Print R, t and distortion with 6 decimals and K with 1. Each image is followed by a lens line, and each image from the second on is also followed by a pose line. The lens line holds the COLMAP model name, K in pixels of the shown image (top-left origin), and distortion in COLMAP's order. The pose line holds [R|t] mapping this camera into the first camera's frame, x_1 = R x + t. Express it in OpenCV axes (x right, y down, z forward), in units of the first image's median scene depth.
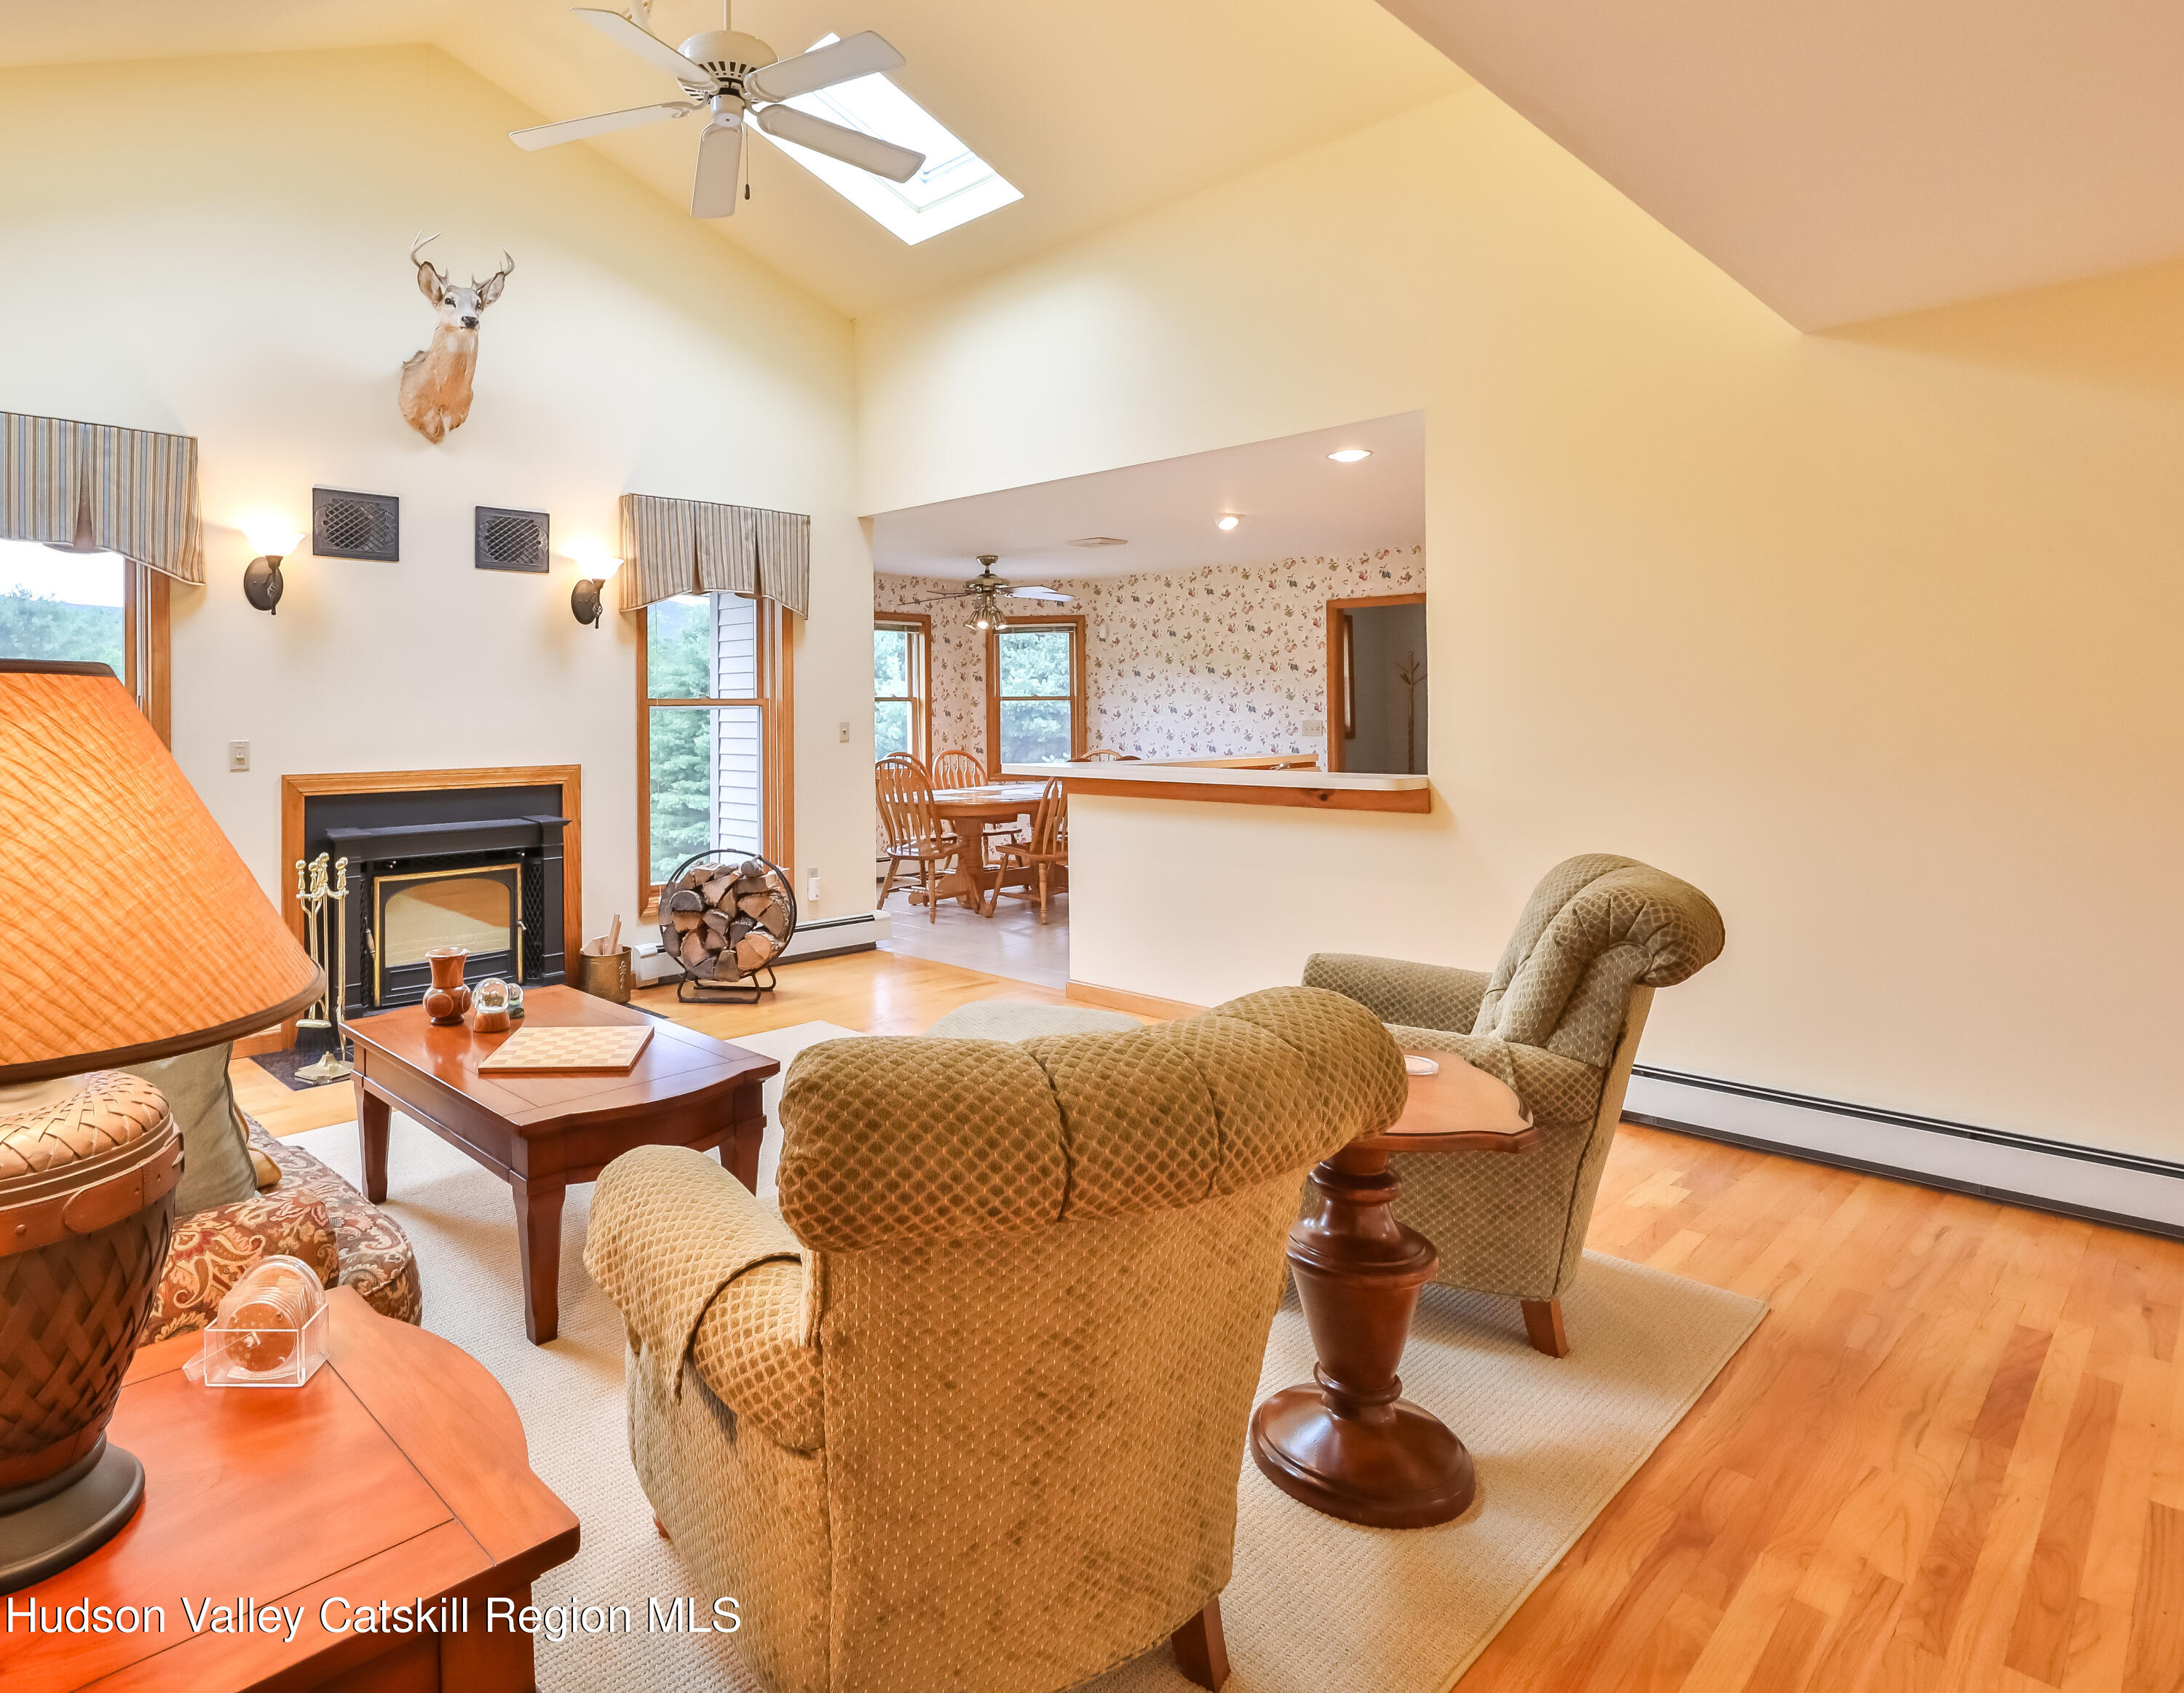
lens RADIAL K [[1219.1, 0, 873.1], [0, 1219.1, 702.1], [0, 0, 1]] dist [-0.003091, -0.001710]
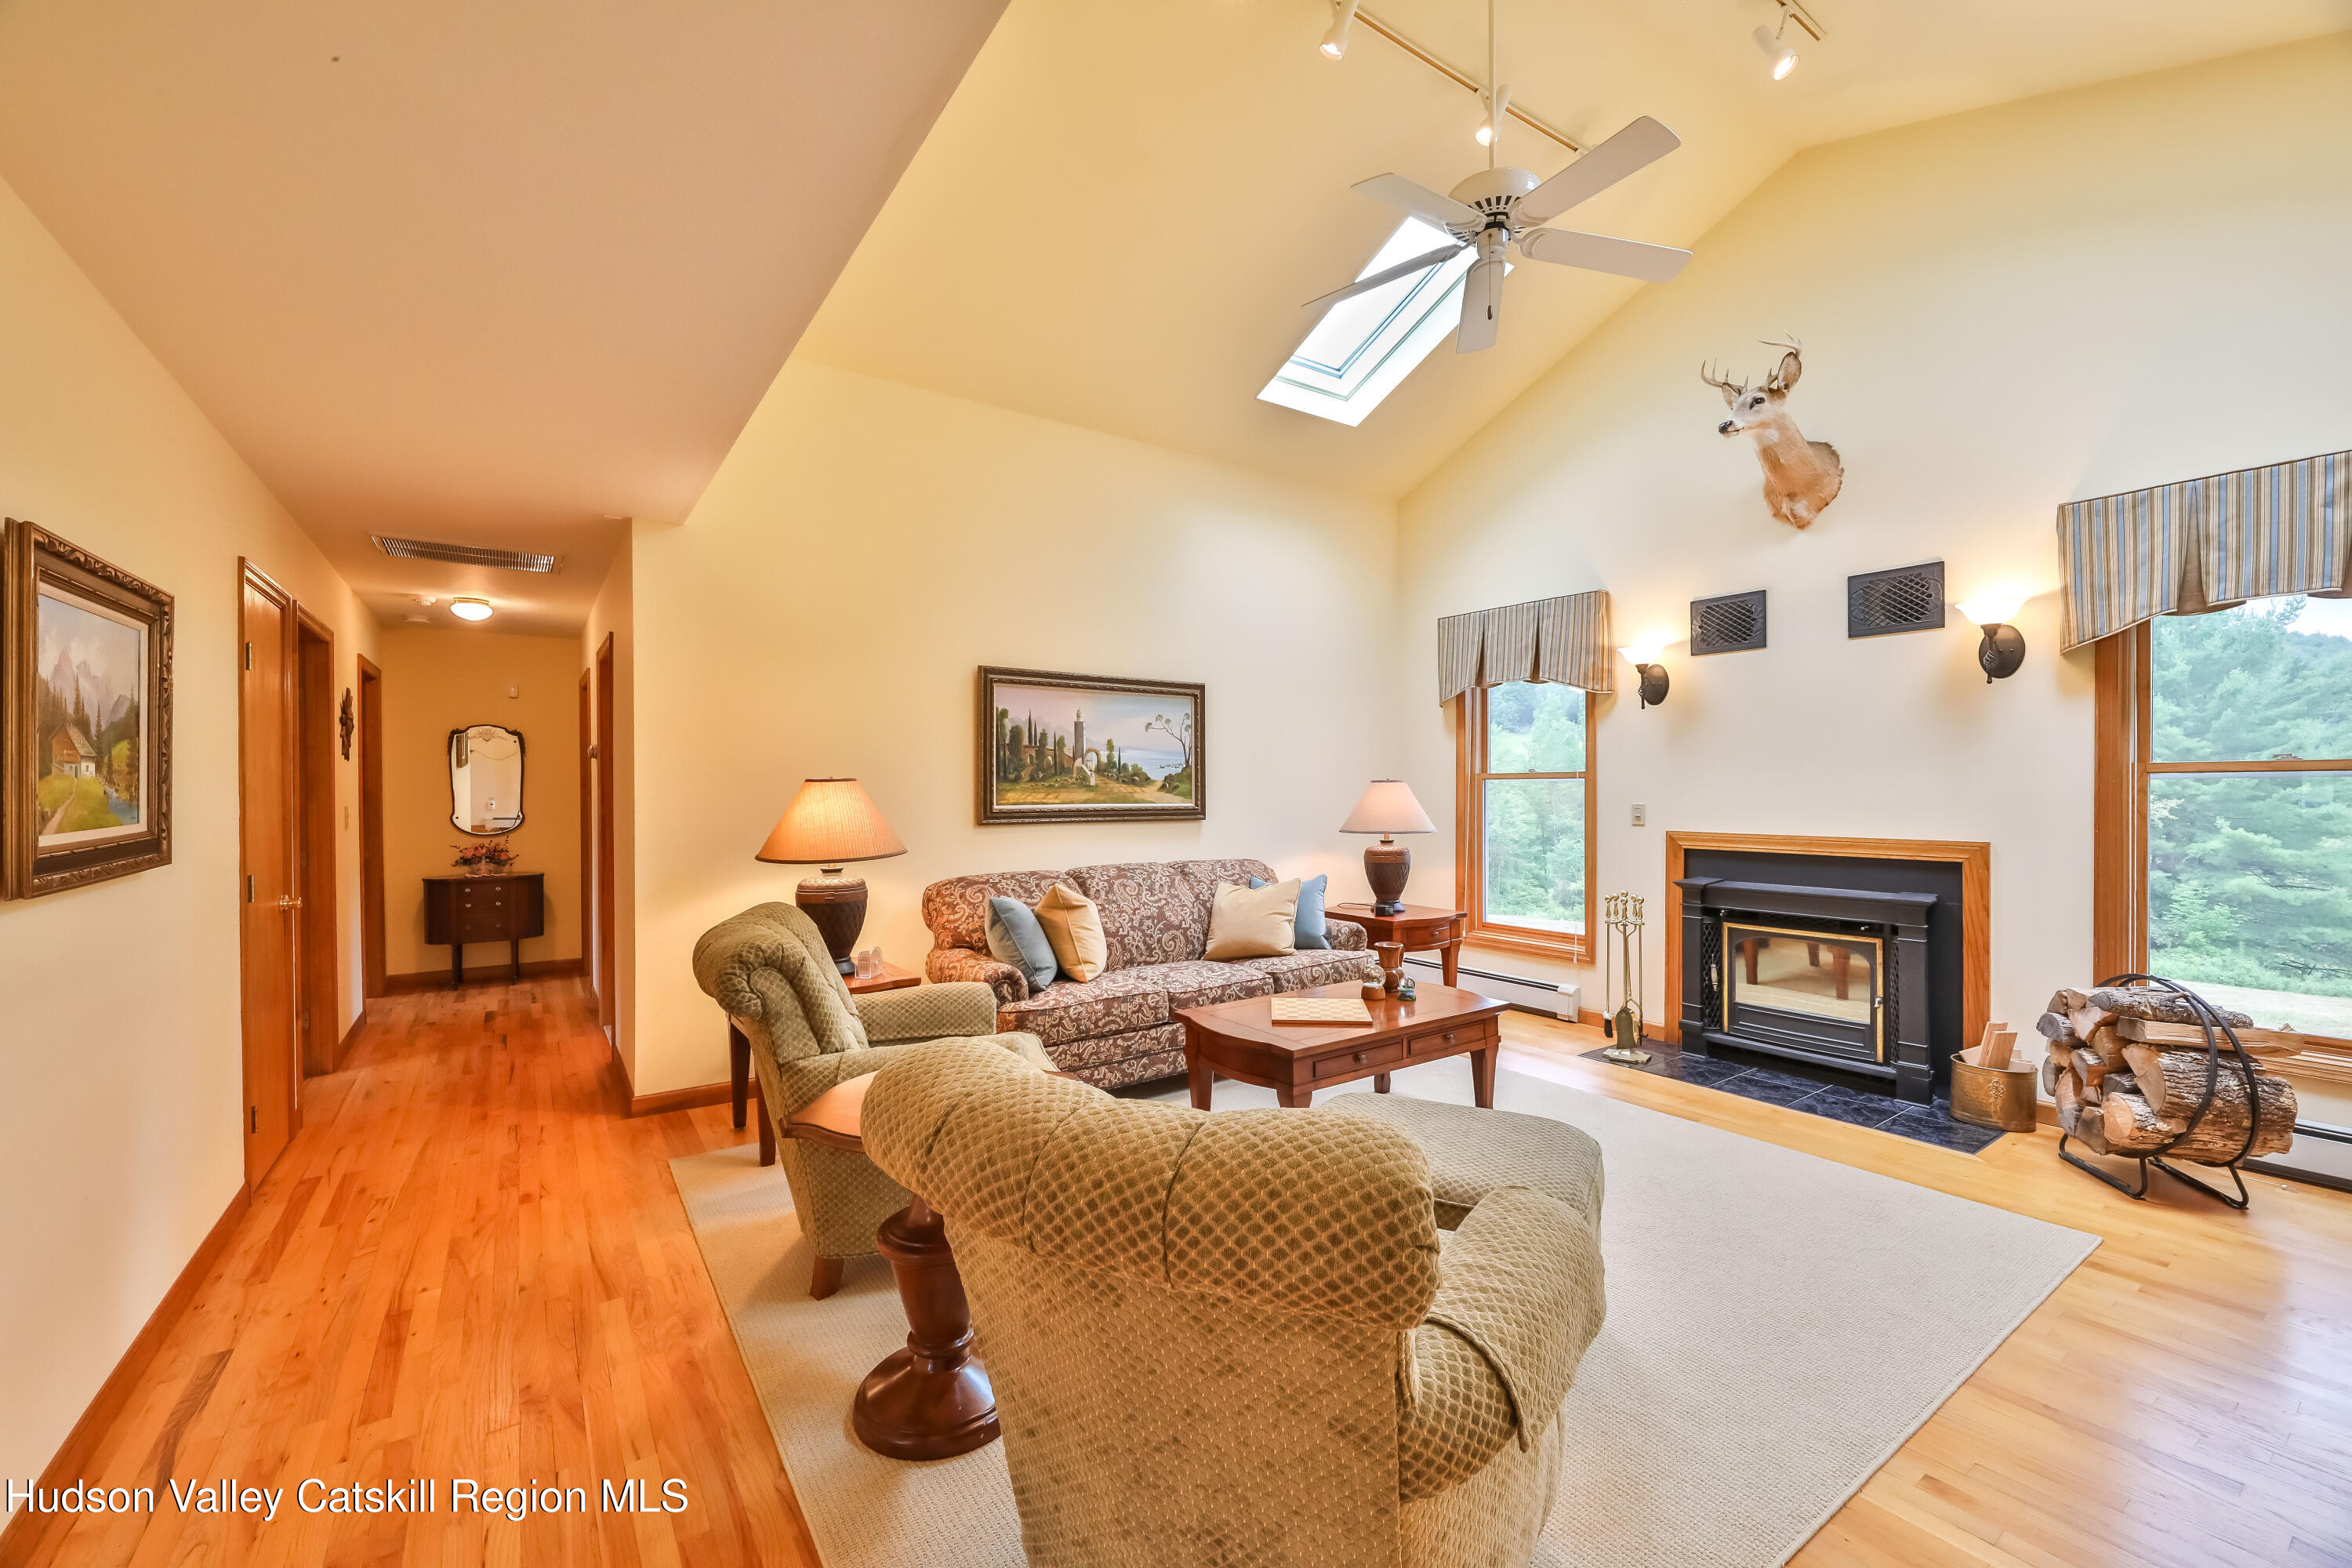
lens RADIAL K [[947.3, 0, 1167.6], [0, 947.3, 798.7], [0, 0, 1]] dist [0.003866, -0.003280]
pose [[-0.112405, 0.020877, -0.993443, 0.460040], [0.015456, 0.999695, 0.019260, -0.001314], [0.993542, -0.013190, -0.112694, 0.469236]]
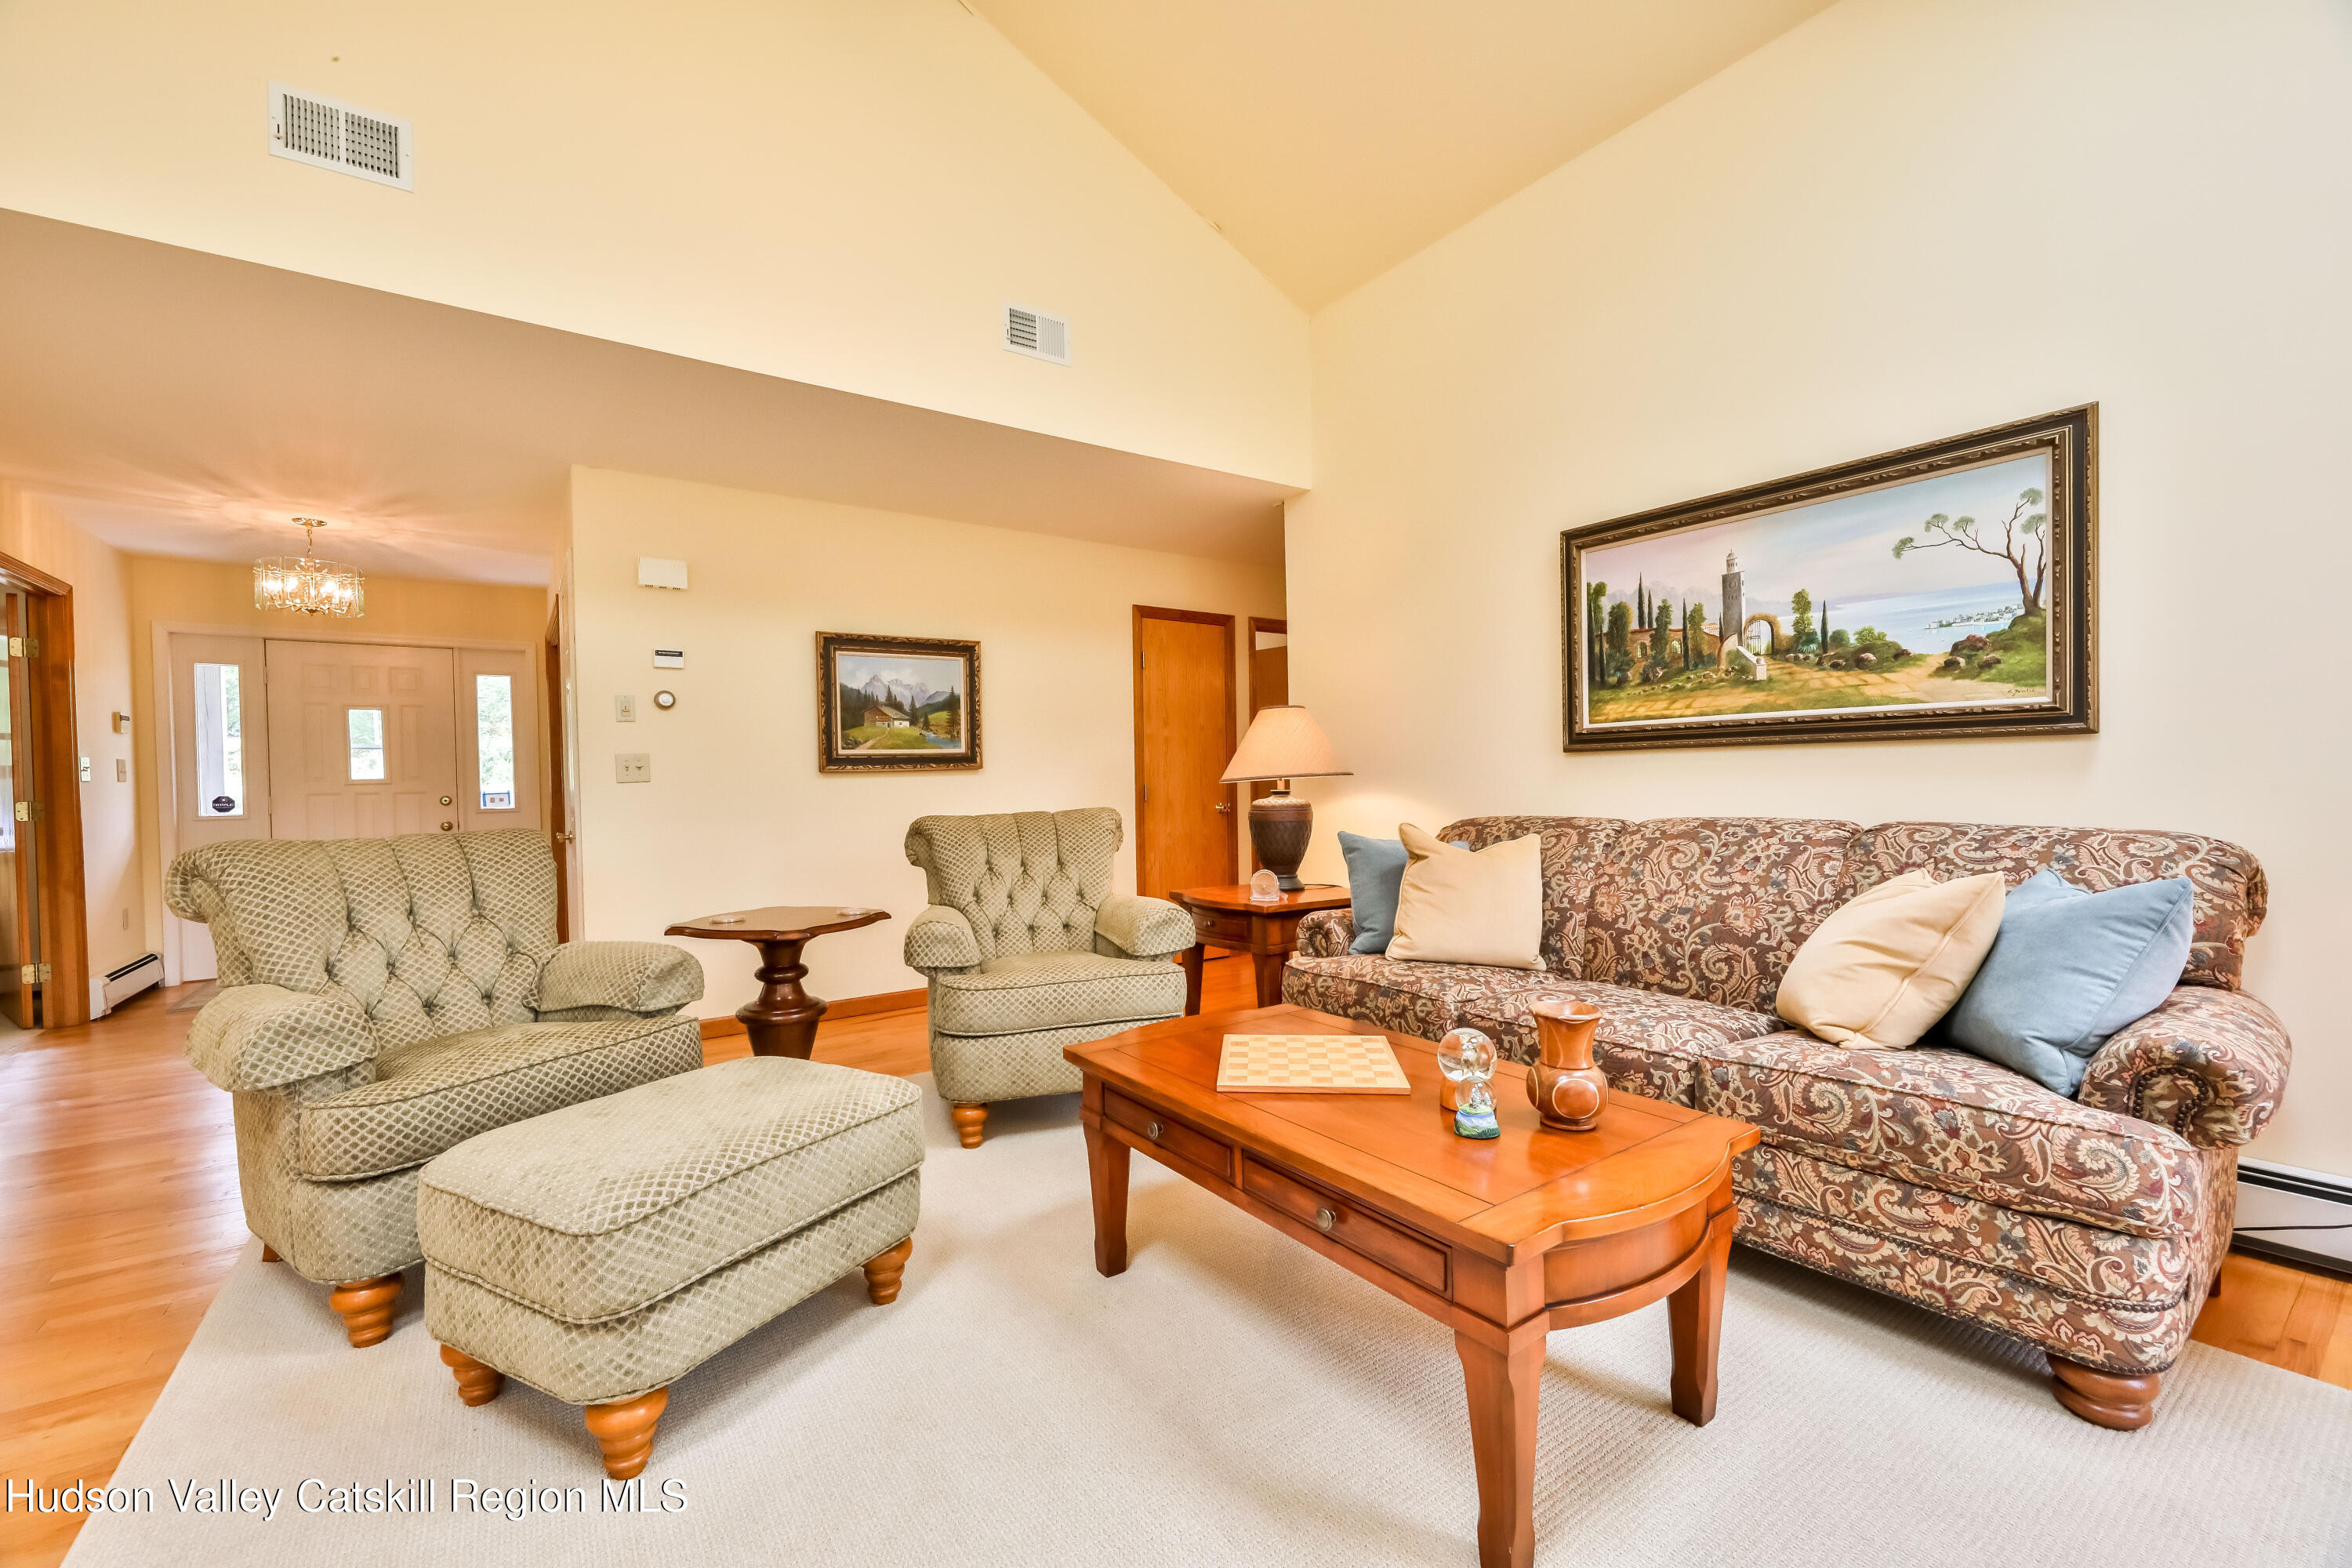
lens RADIAL K [[947.3, 0, 1172.6], [0, 947.3, 795.9], [0, 0, 1]] dist [0.003866, -0.003280]
pose [[-0.994418, 0.025592, 0.102364, -0.113222], [0.026059, 0.999655, 0.003220, 0.050659], [-0.102247, 0.005870, -0.994742, 0.810715]]
